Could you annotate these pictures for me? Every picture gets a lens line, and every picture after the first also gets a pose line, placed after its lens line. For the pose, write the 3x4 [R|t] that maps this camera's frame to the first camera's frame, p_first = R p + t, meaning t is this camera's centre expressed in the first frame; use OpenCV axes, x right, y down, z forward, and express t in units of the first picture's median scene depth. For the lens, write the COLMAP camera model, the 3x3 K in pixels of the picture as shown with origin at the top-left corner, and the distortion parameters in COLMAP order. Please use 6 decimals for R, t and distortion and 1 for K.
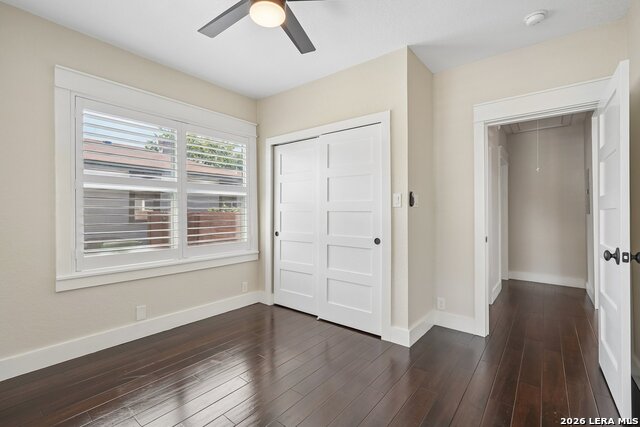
lens RADIAL K [[294.4, 0, 316.7], [0, 294.4, 211.0], [0, 0, 1]] dist [-0.003405, -0.000199]
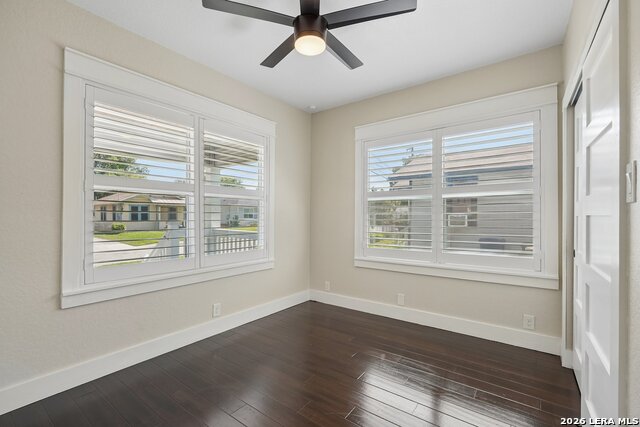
lens RADIAL K [[283.5, 0, 306.0], [0, 283.5, 217.0], [0, 0, 1]] dist [-0.000723, 0.000040]
pose [[0.011305, -0.005096, -0.999923, 0.606800], [0.003715, 0.999980, -0.005054, 0.007683], [0.999929, -0.003658, 0.011324, 0.625895]]
